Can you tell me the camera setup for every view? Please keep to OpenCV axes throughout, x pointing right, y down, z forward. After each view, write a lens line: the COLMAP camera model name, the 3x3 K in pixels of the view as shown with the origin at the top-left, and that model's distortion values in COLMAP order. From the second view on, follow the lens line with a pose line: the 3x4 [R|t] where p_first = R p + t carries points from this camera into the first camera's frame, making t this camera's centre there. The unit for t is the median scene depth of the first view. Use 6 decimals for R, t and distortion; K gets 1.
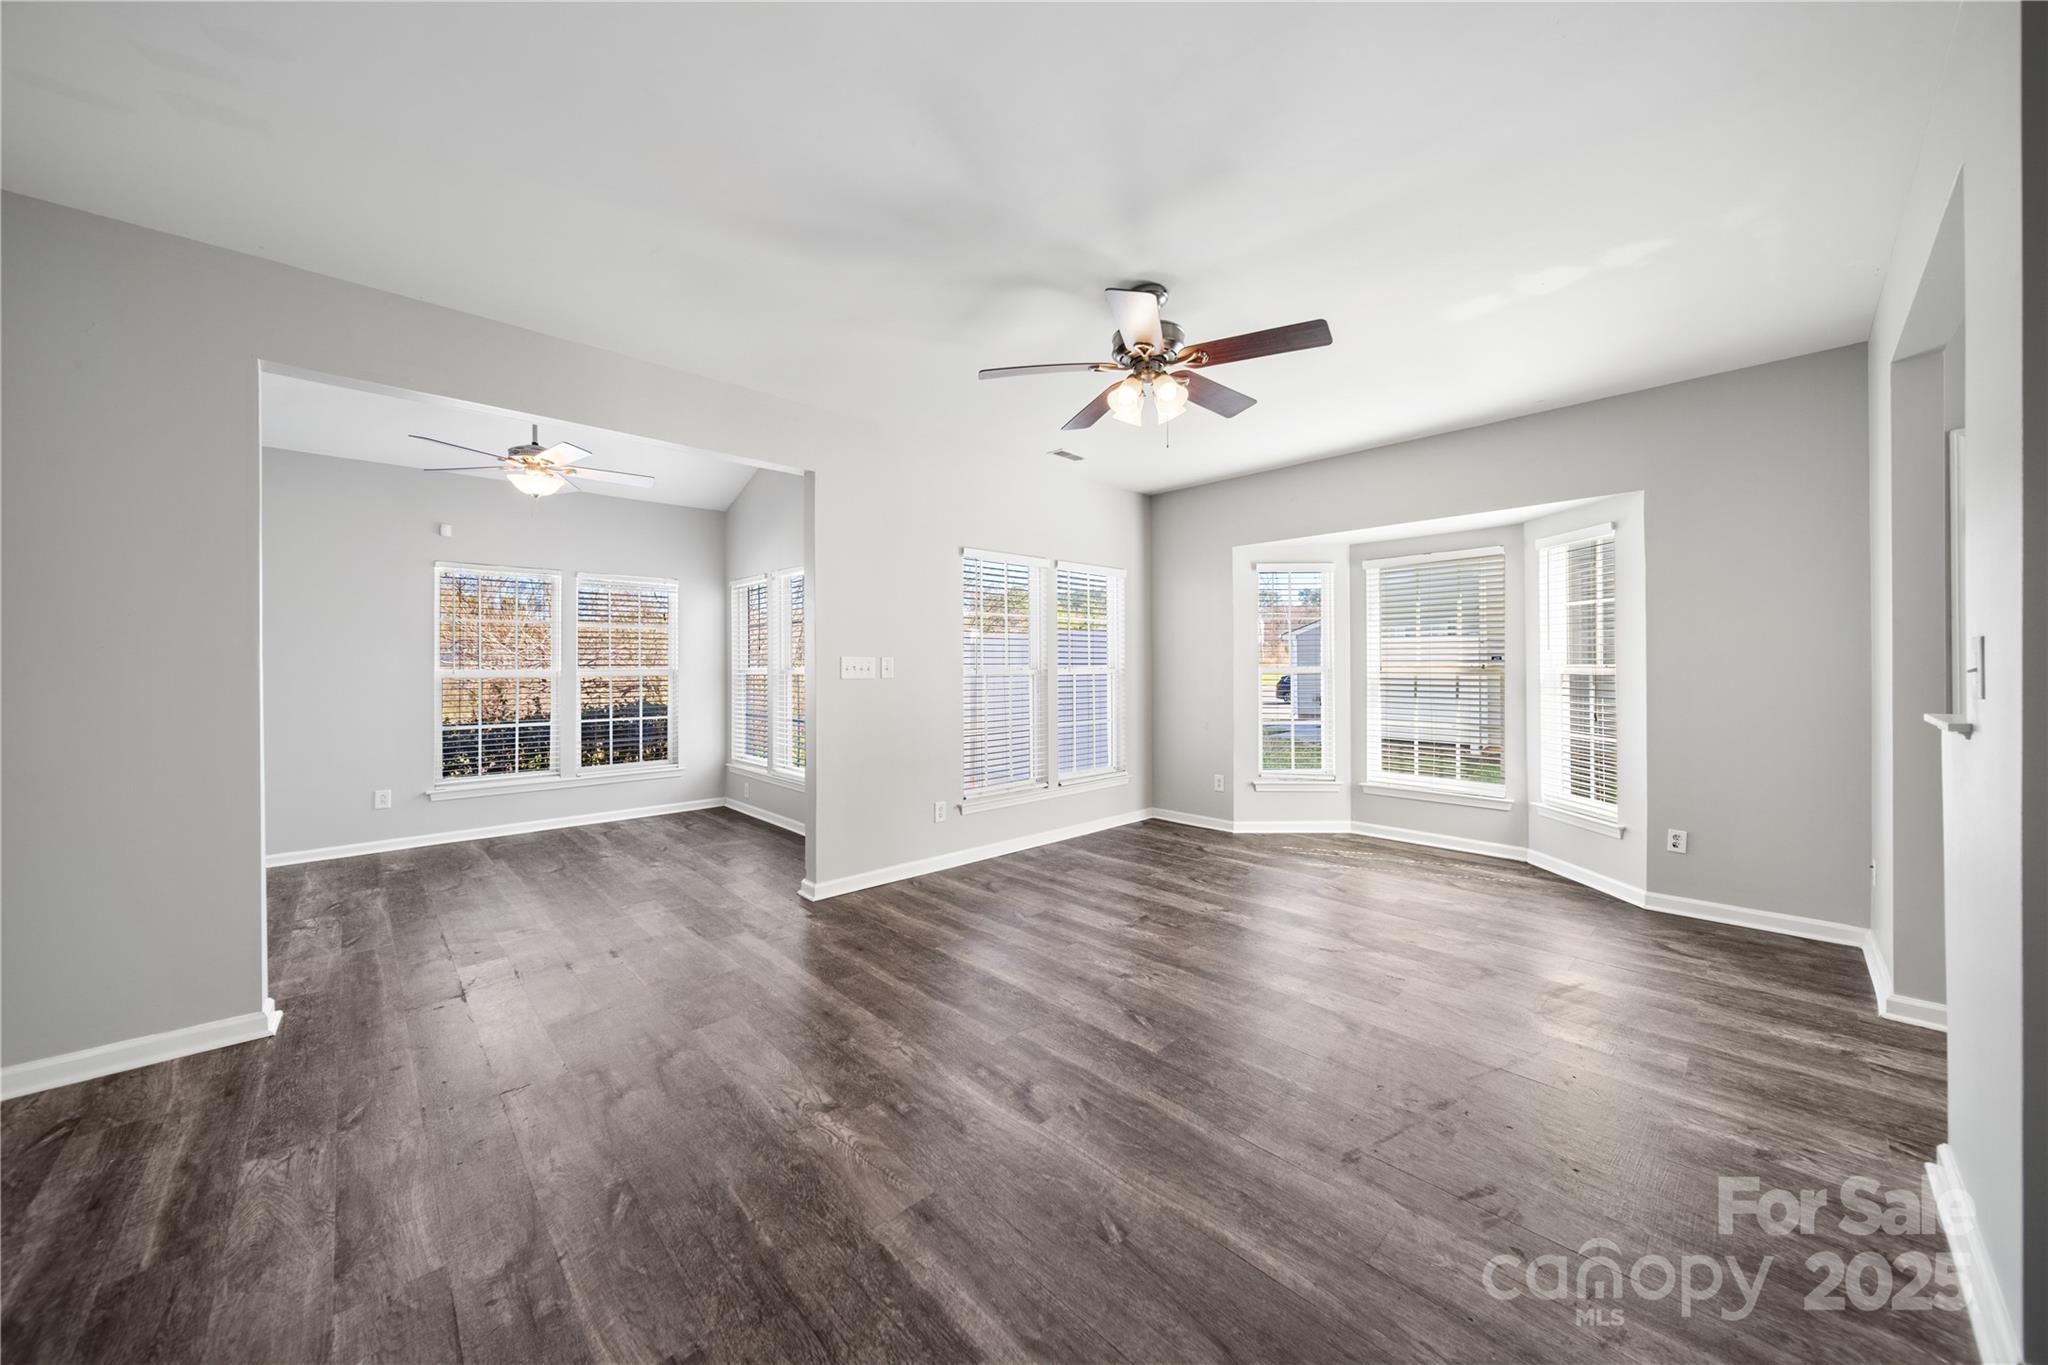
lens RADIAL K [[711.2, 0, 1020.7], [0, 711.2, 661.9], [0, 0, 1]] dist [-0.000759, -0.001128]
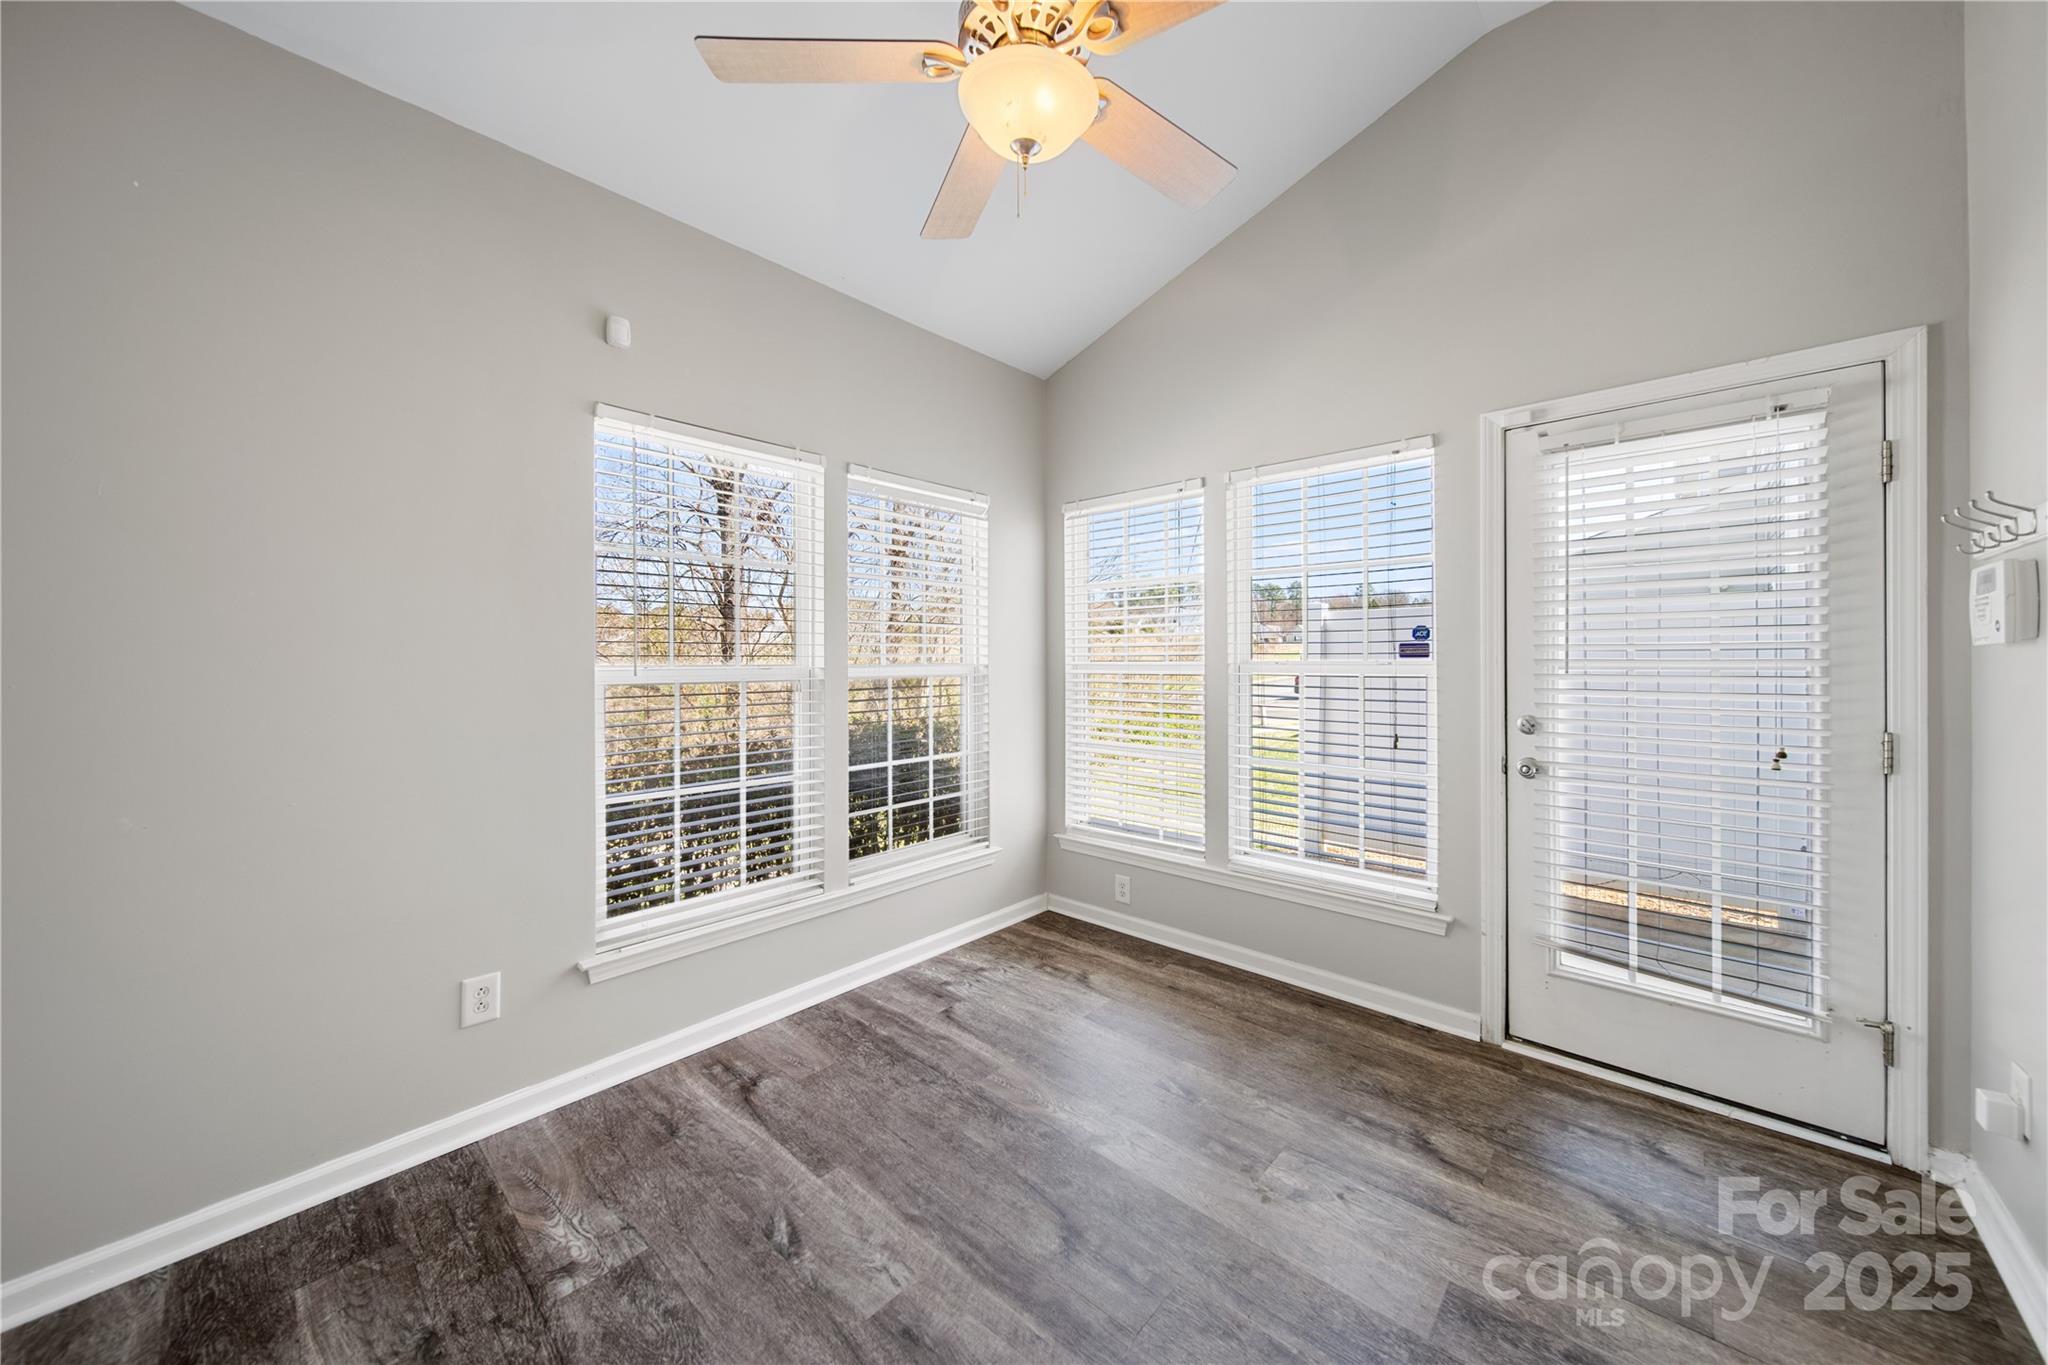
lens RADIAL K [[711.2, 0, 1034.3], [0, 711.2, 663.7], [0, 0, 1]] dist [-0.000759, -0.001128]
pose [[0.996439, 0.000499, 0.084311, -0.524542], [-0.001108, 0.999974, 0.007181, 0.005378], [-0.084305, -0.007249, 0.996414, 0.489723]]
